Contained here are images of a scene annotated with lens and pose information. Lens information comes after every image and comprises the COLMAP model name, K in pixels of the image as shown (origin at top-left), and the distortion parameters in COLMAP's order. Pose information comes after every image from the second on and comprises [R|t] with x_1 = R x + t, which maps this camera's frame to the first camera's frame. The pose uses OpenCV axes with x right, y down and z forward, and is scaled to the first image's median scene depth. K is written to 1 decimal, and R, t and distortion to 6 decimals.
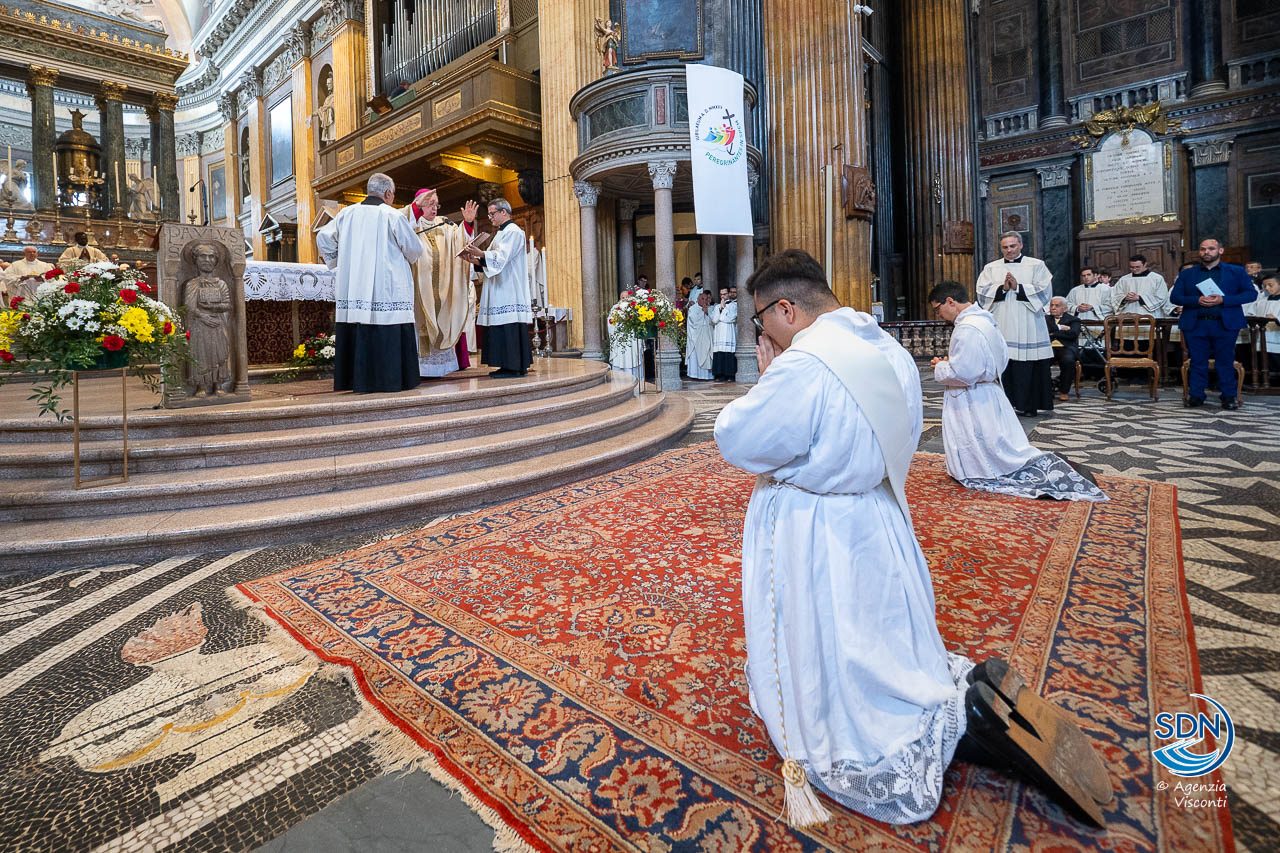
lens RADIAL K [[586.5, 0, 618.6], [0, 586.5, 331.0], [0, 0, 1]] dist [0.000542, -0.007182]
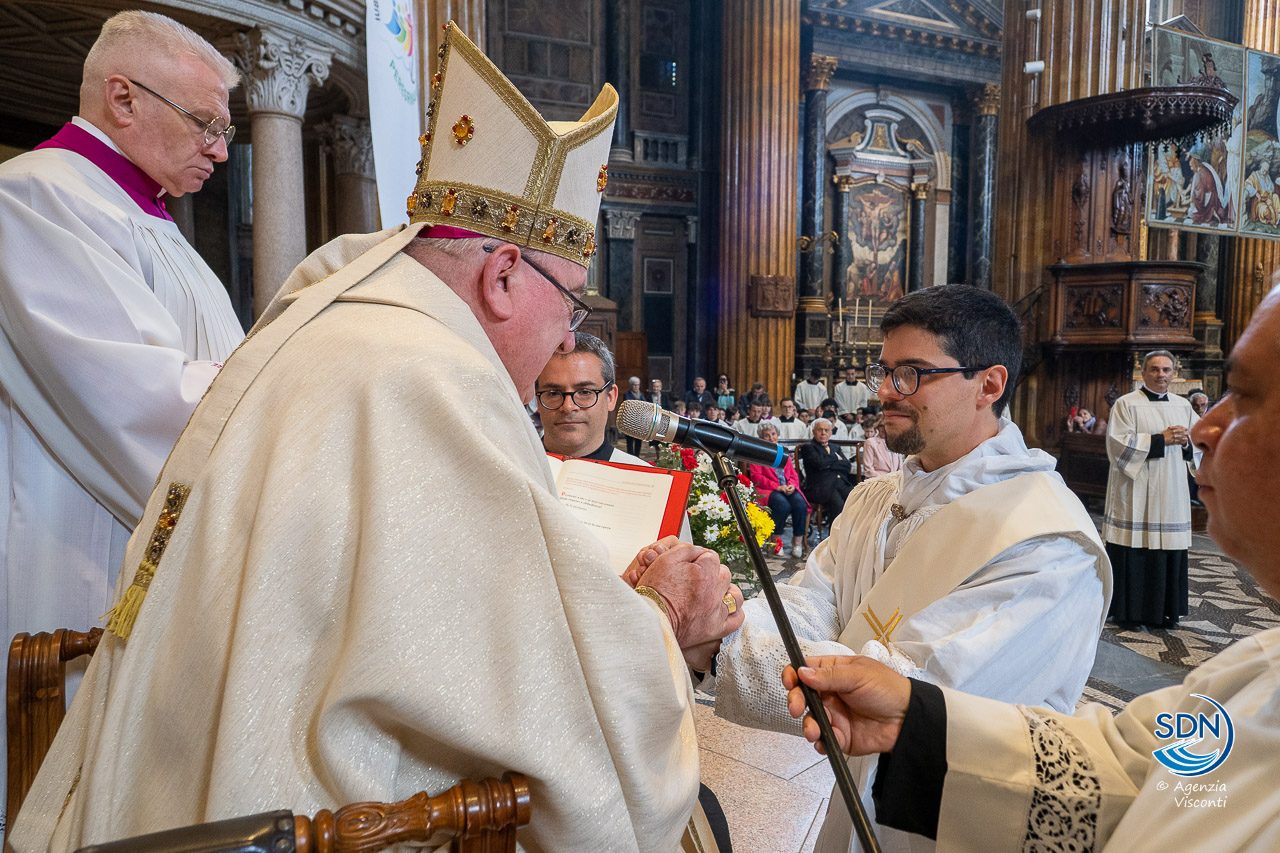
lens RADIAL K [[864.4, 0, 672.3], [0, 864.4, 436.9], [0, 0, 1]] dist [0.004179, -0.002012]
pose [[0.428420, -0.041024, 0.902648, -0.192825], [-0.012517, 0.998604, 0.051325, -0.045986], [-0.903493, -0.033287, 0.427308, 0.336672]]
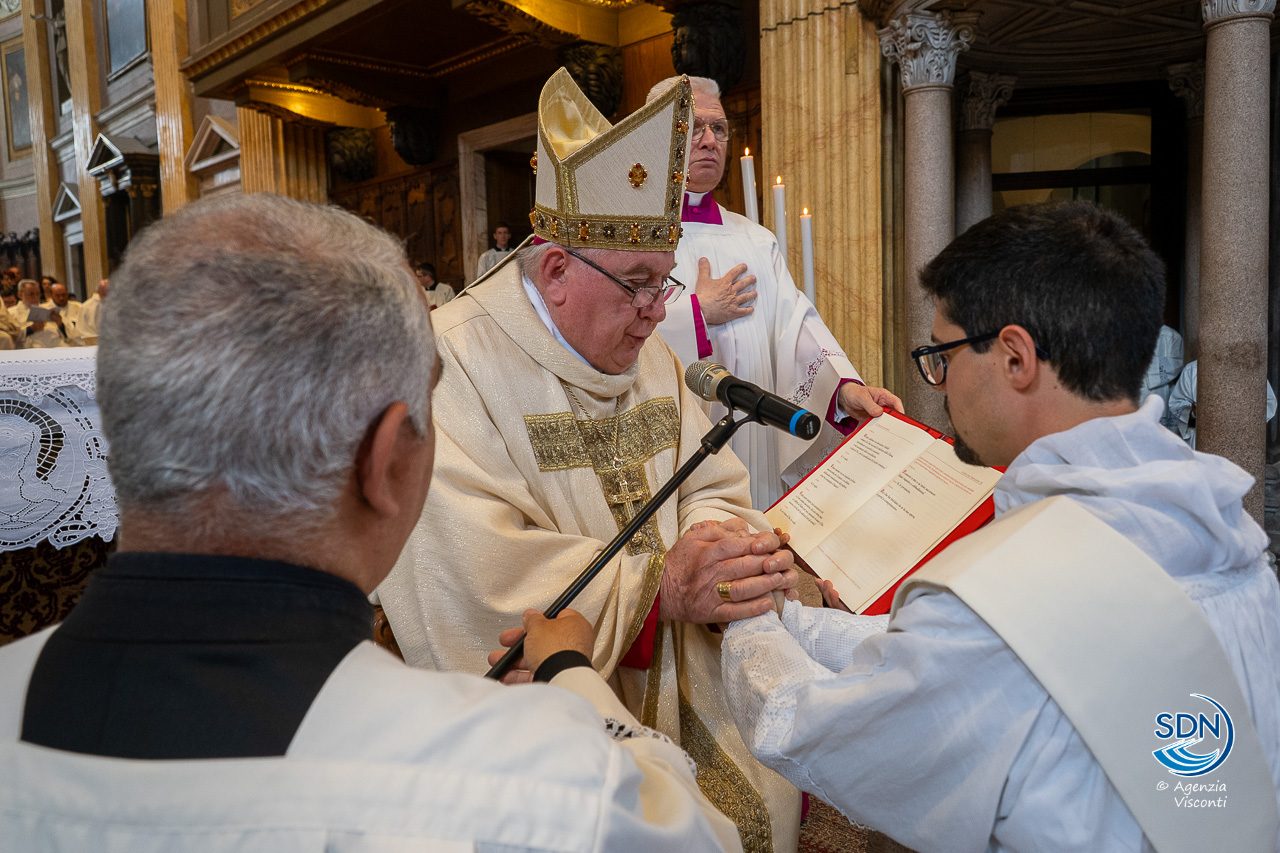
lens RADIAL K [[963.2, 0, 641.8], [0, 963.2, 412.6], [0, 0, 1]] dist [-0.001537, -0.003494]
pose [[0.997777, 0.006947, -0.066279, -0.125368], [-0.001371, 0.996481, 0.083812, -0.048808], [0.066628, -0.083535, 0.994275, 0.285055]]
